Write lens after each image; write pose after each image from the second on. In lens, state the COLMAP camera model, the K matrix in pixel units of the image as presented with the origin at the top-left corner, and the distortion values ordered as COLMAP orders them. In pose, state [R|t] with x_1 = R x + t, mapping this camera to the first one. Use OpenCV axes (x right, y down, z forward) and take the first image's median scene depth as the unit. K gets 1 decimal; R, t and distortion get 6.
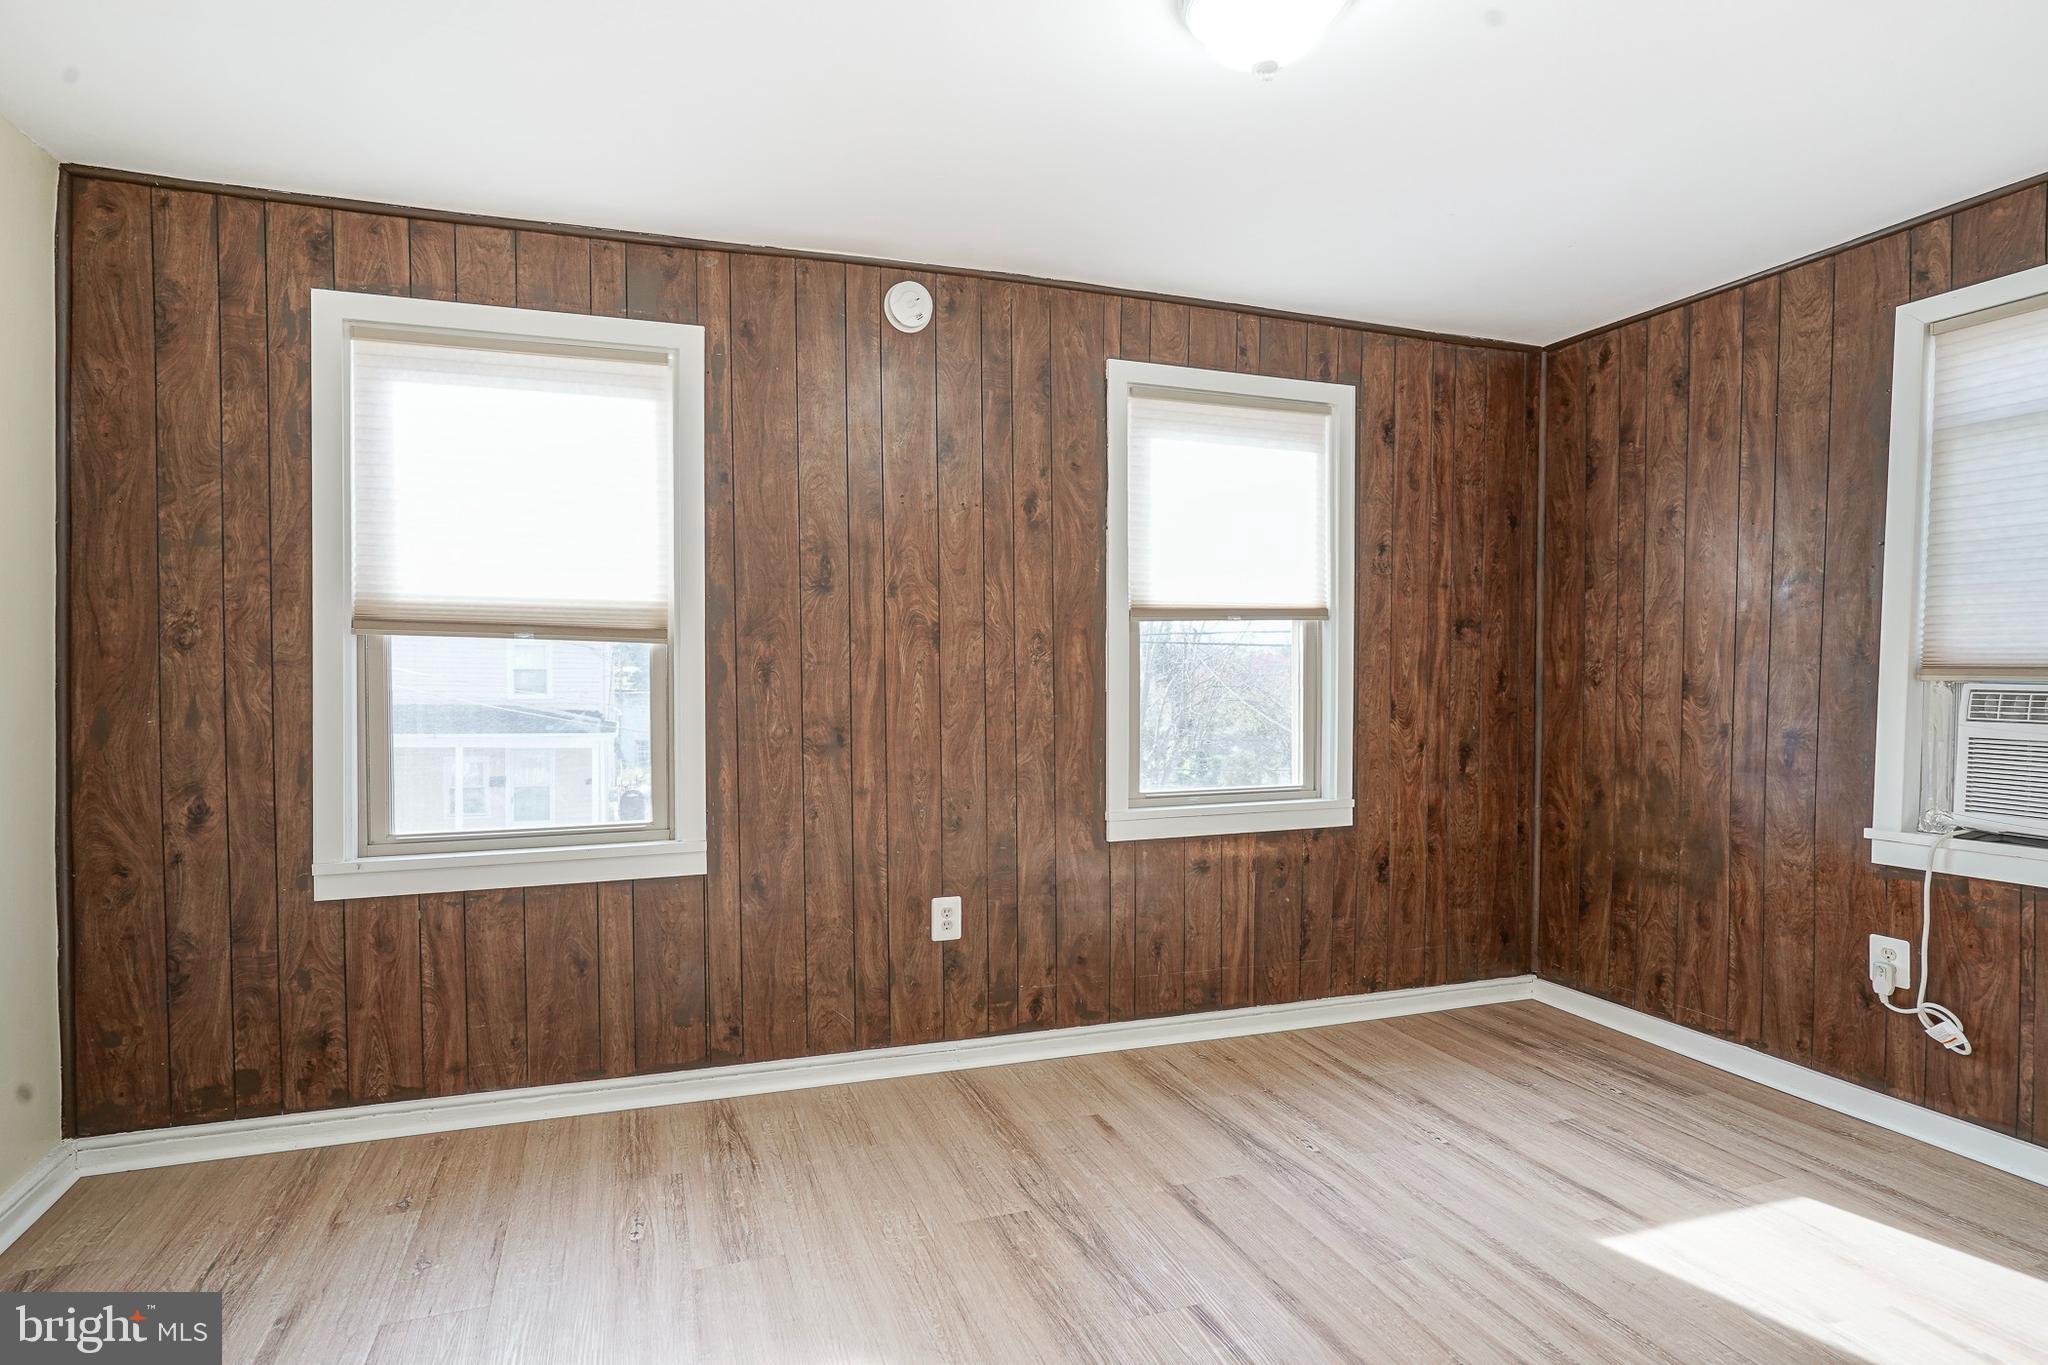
lens RADIAL K [[1005.4, 0, 1022.0], [0, 1005.4, 694.9], [0, 0, 1]] dist [-0.005007, 0.001304]
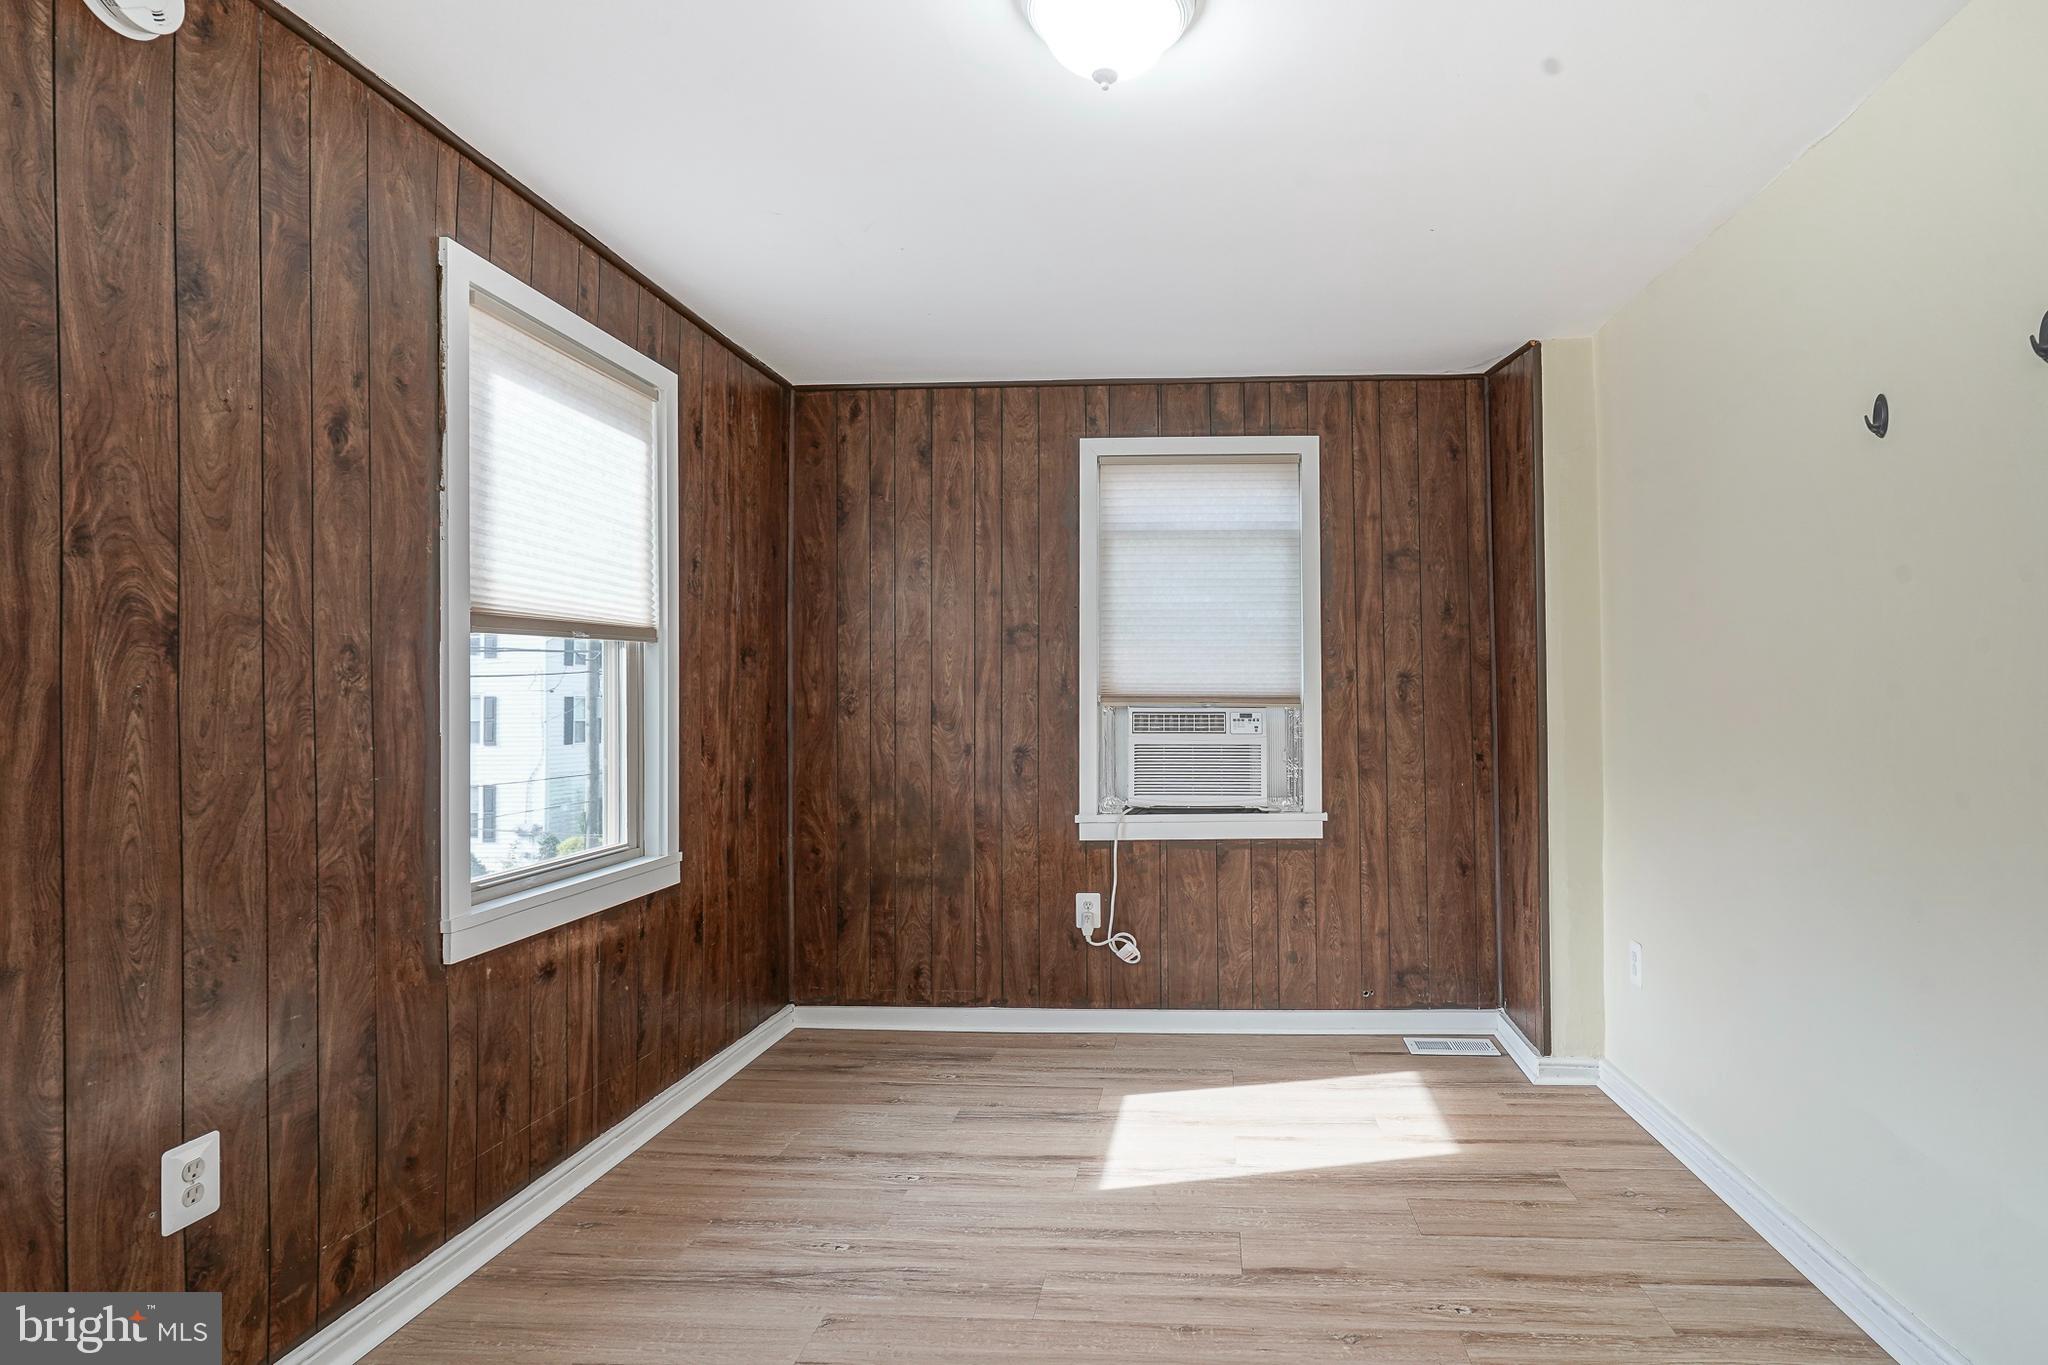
lens RADIAL K [[1037.0, 0, 1090.4], [0, 1037.0, 692.7], [0, 0, 1]] dist [-0.004694, 0.001789]
pose [[0.414309, 0.001788, 0.910135, -0.363695], [0.027975, 0.999501, -0.014698, -0.010200], [-0.909706, 0.031551, 0.414052, 0.338617]]
